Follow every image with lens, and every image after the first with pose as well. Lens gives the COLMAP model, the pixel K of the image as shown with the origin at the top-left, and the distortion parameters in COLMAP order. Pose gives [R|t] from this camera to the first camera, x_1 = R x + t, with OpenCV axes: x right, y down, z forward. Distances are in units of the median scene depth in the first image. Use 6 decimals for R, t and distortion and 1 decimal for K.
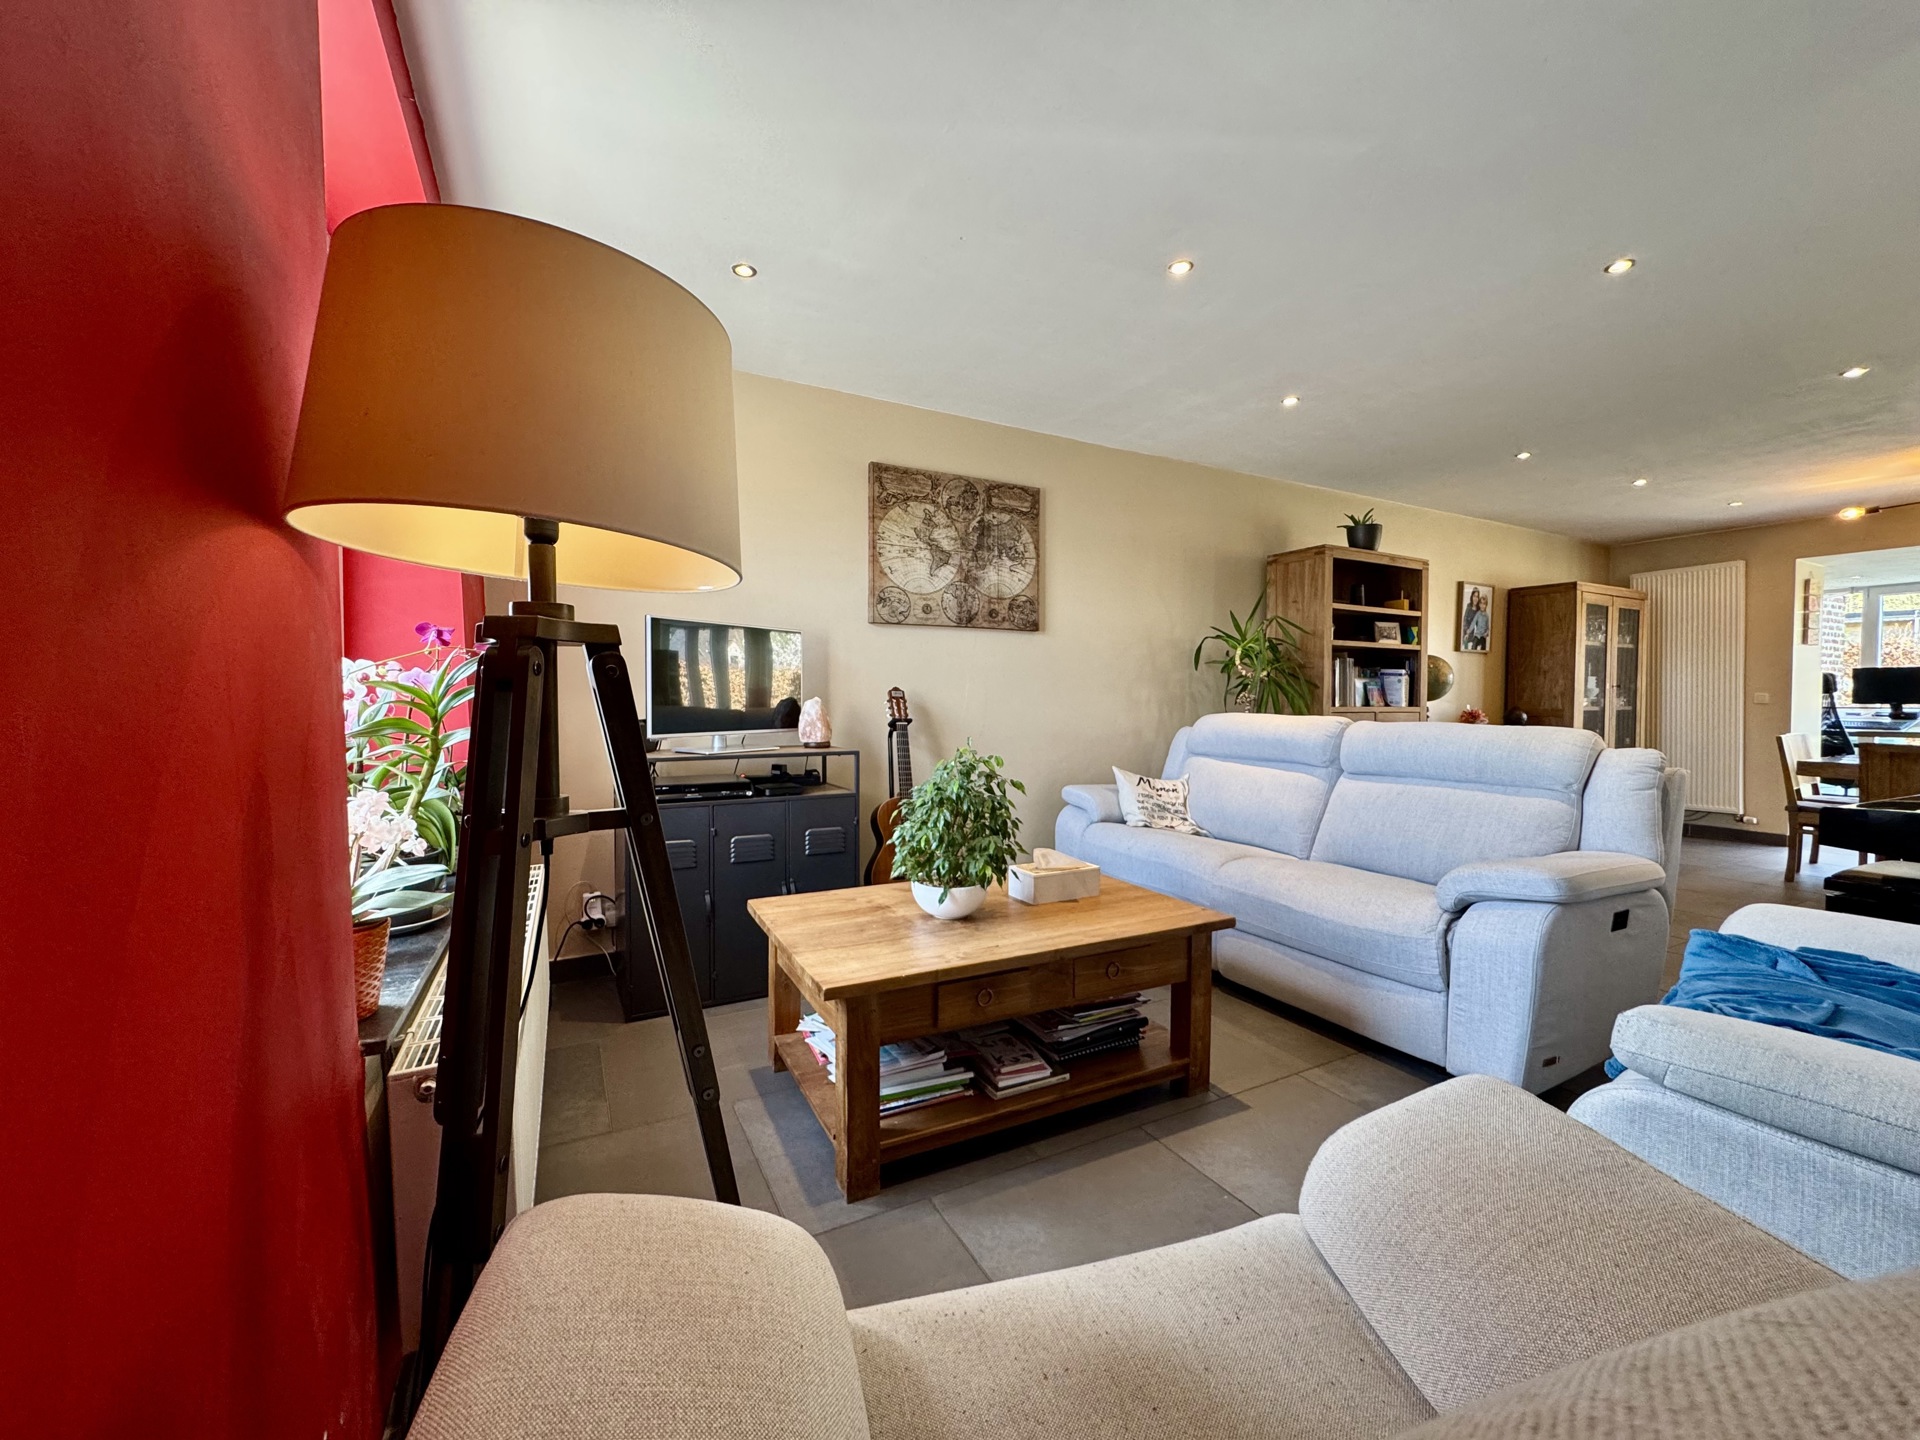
lens RADIAL K [[764.9, 0, 954.2], [0, 764.9, 720.4], [0, 0, 1]] dist [0.000378, -0.000069]
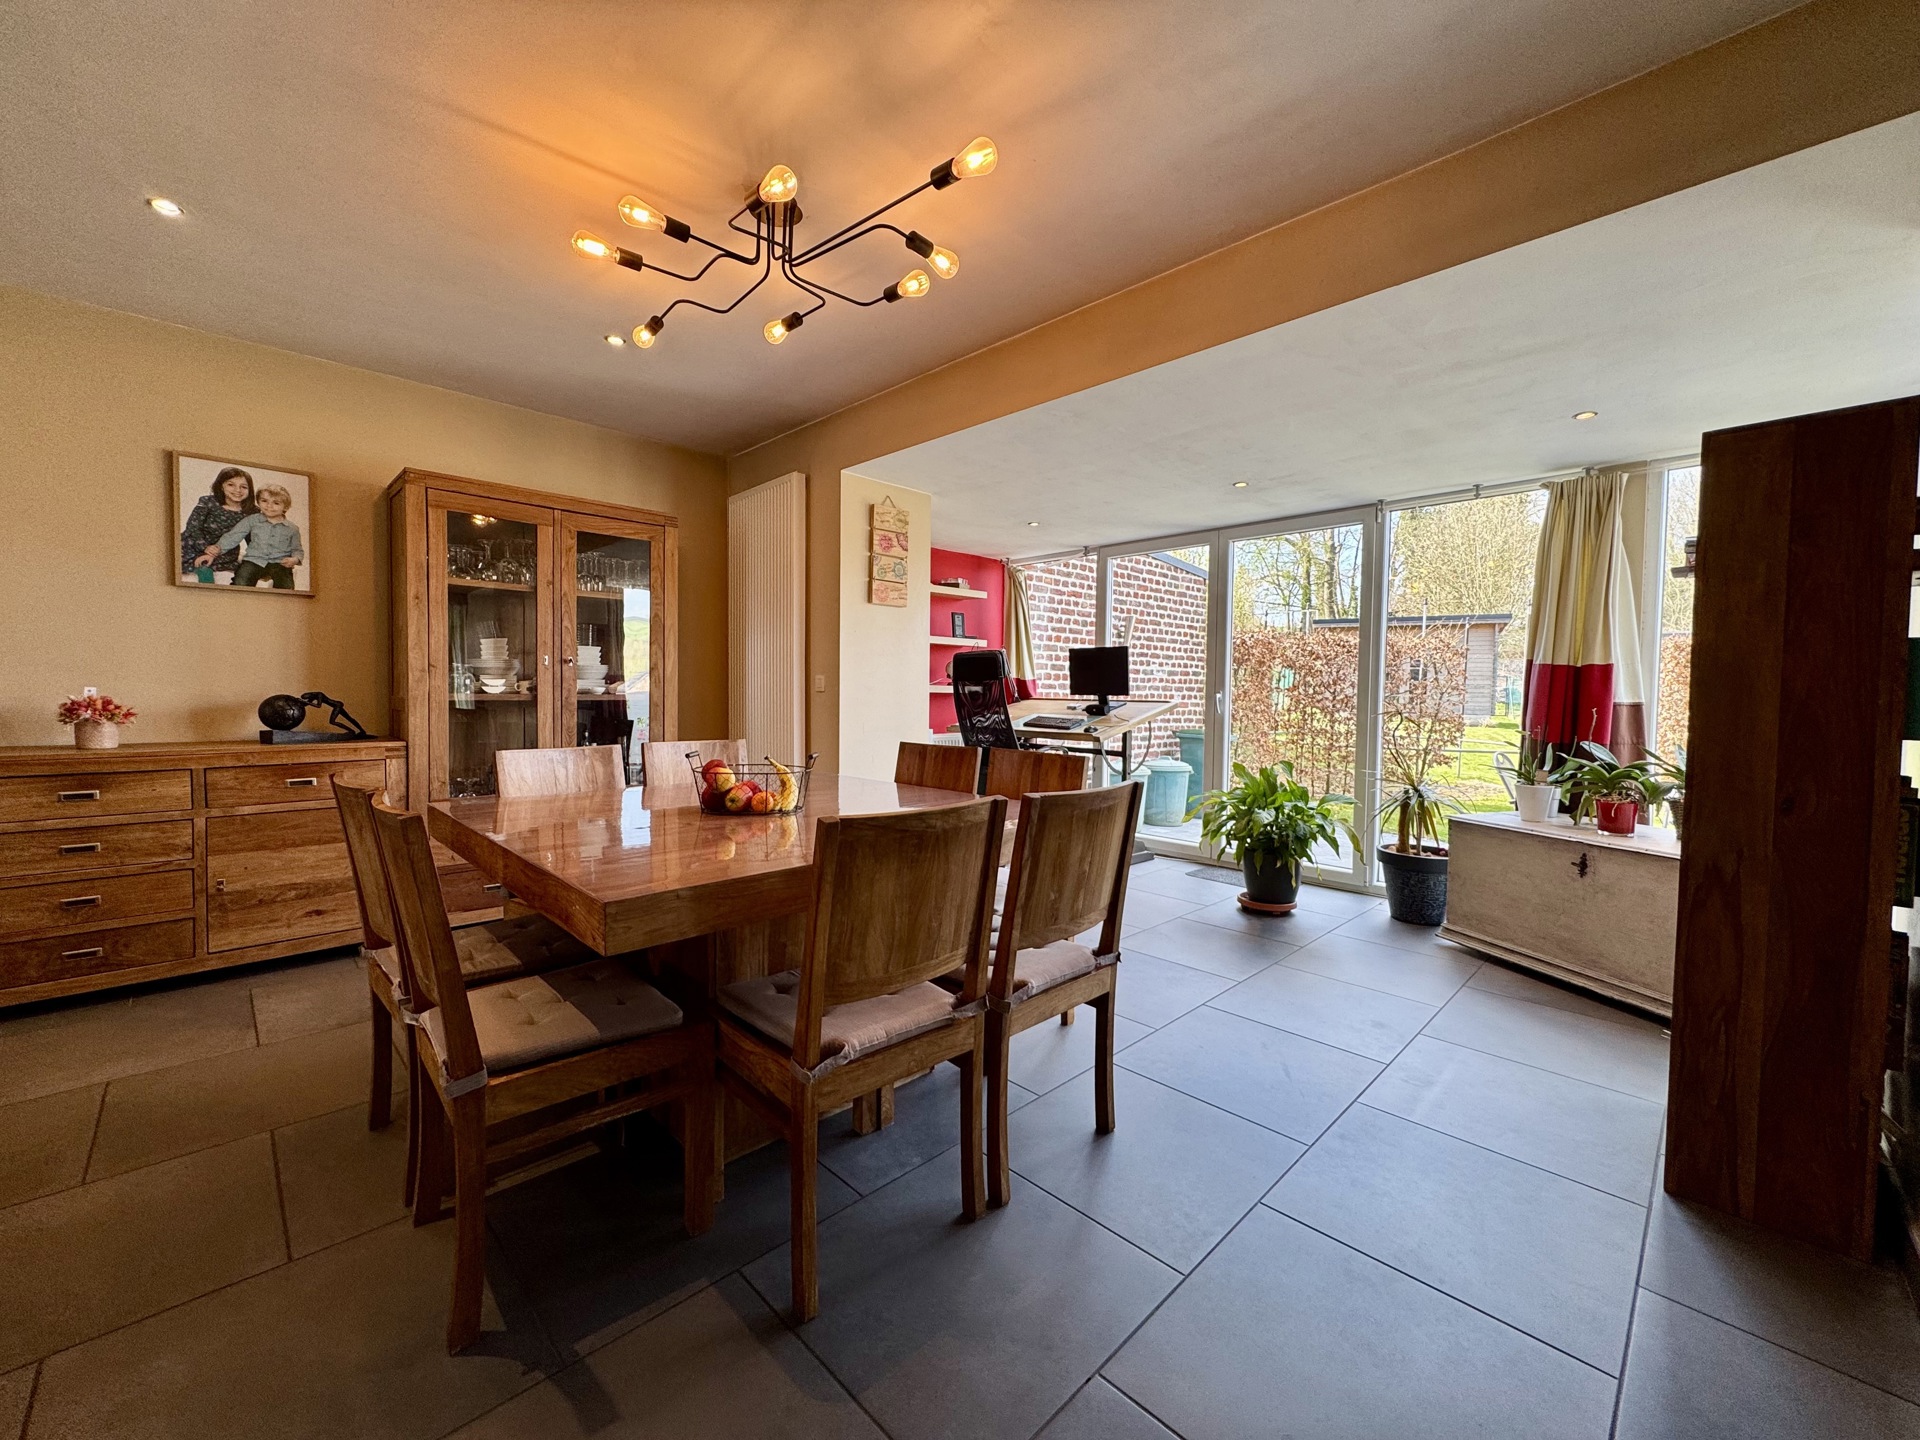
lens RADIAL K [[764.9, 0, 959.3], [0, 764.9, 718.3], [0, 0, 1]] dist [0.000378, -0.000069]
pose [[0.958753, -0.001626, 0.284237, 1.012073], [-0.000456, 0.999974, 0.007260, -0.003969], [-0.284241, -0.007090, 0.958727, 0.344625]]
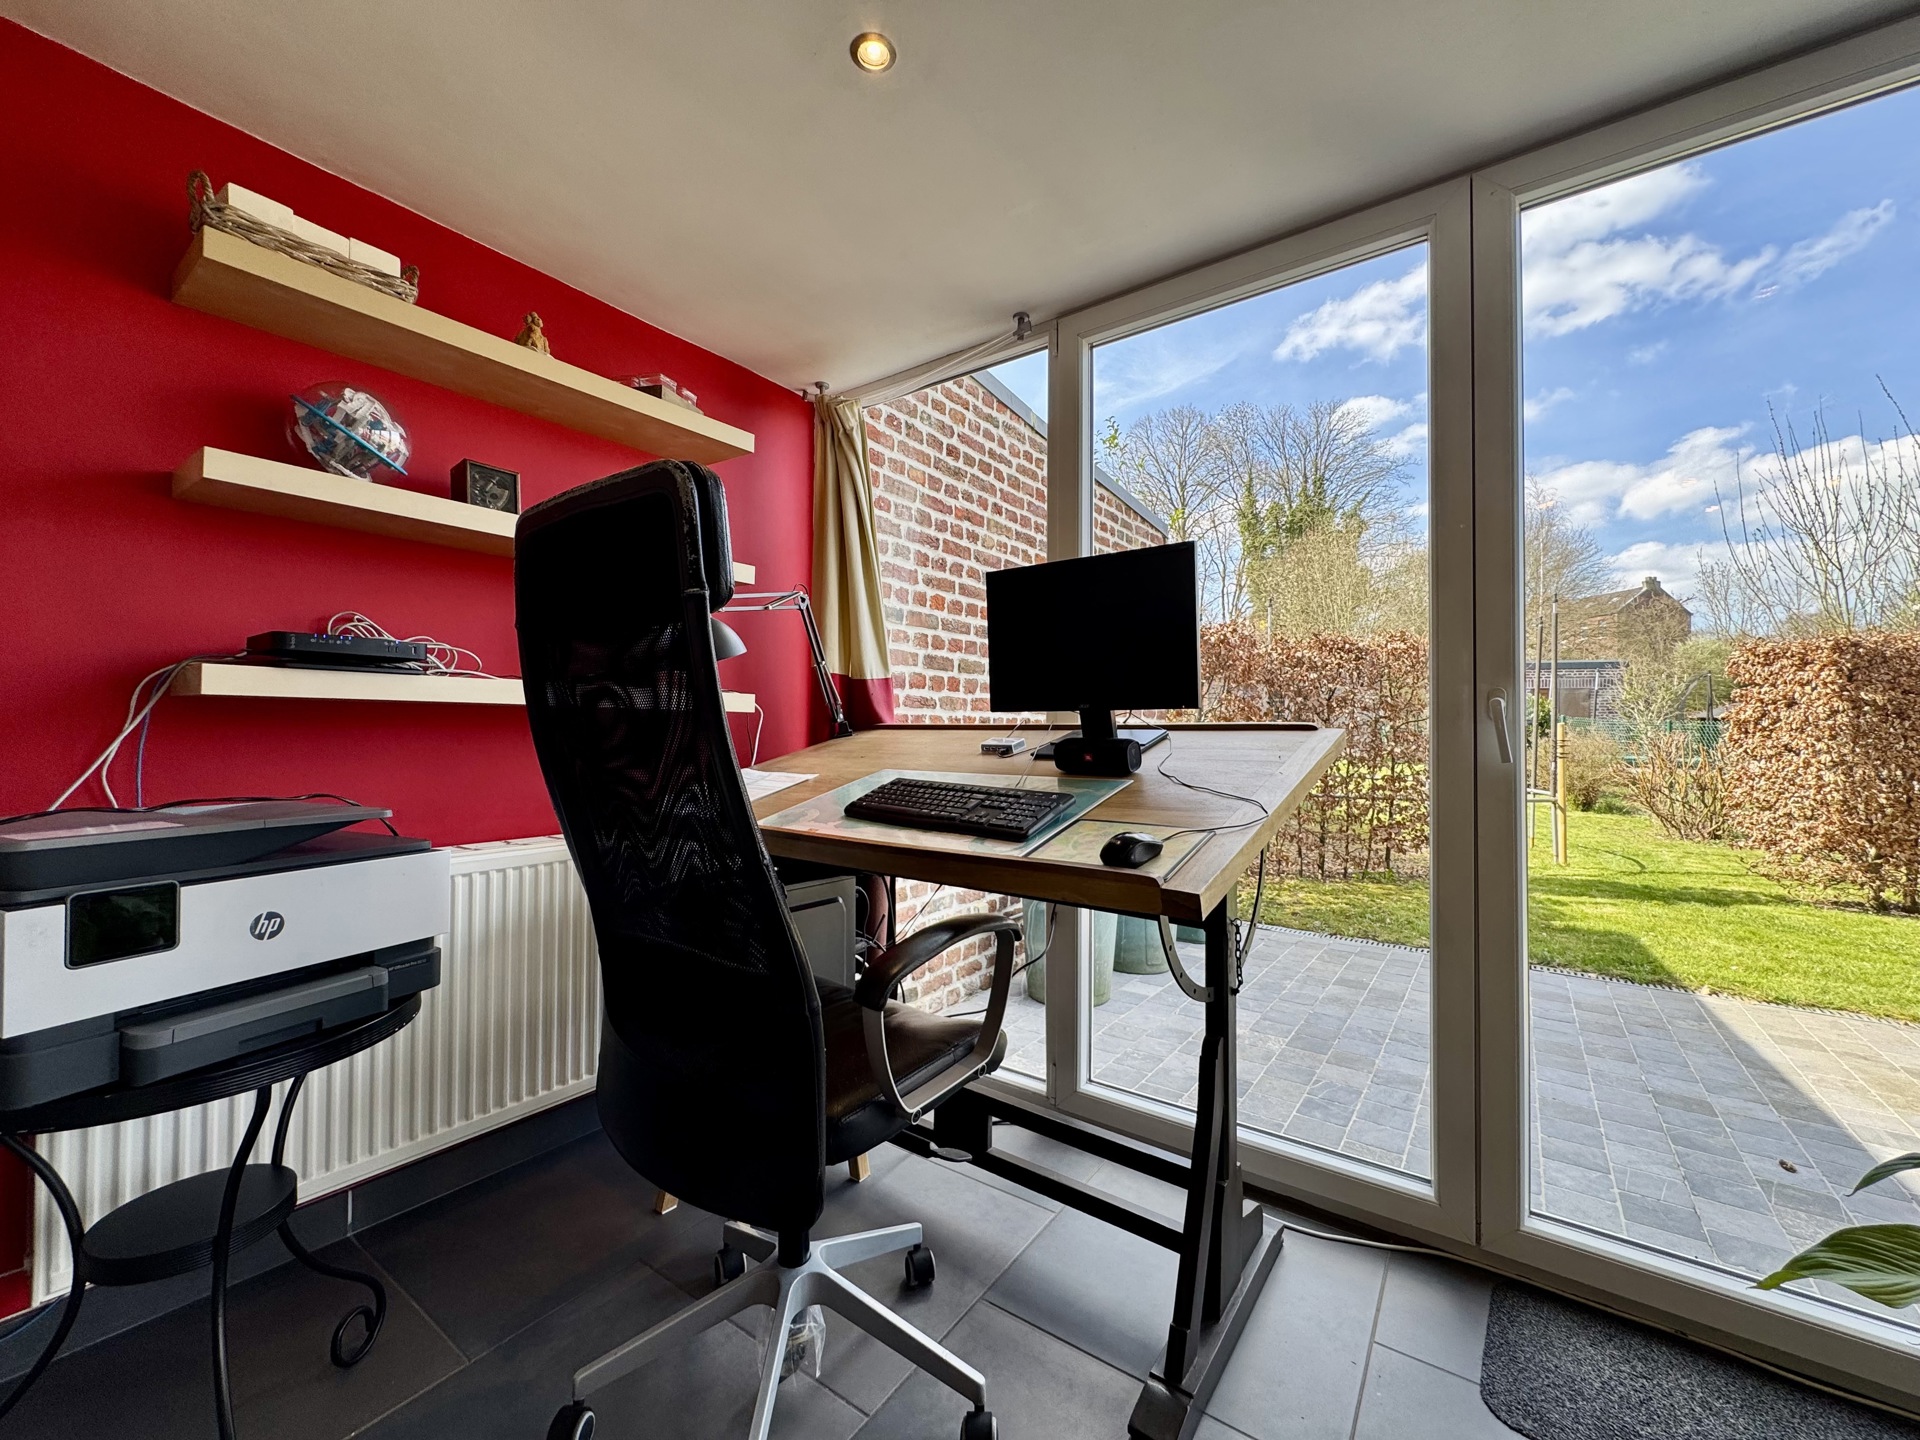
lens RADIAL K [[764.9, 0, 951.2], [0, 764.9, 718.7], [0, 0, 1]] dist [0.000378, -0.000069]
pose [[0.895869, 0.006952, 0.444264, 1.251282], [0.013185, 0.999021, -0.042221, -0.009760], [-0.444122, 0.043683, 0.894901, 0.925019]]
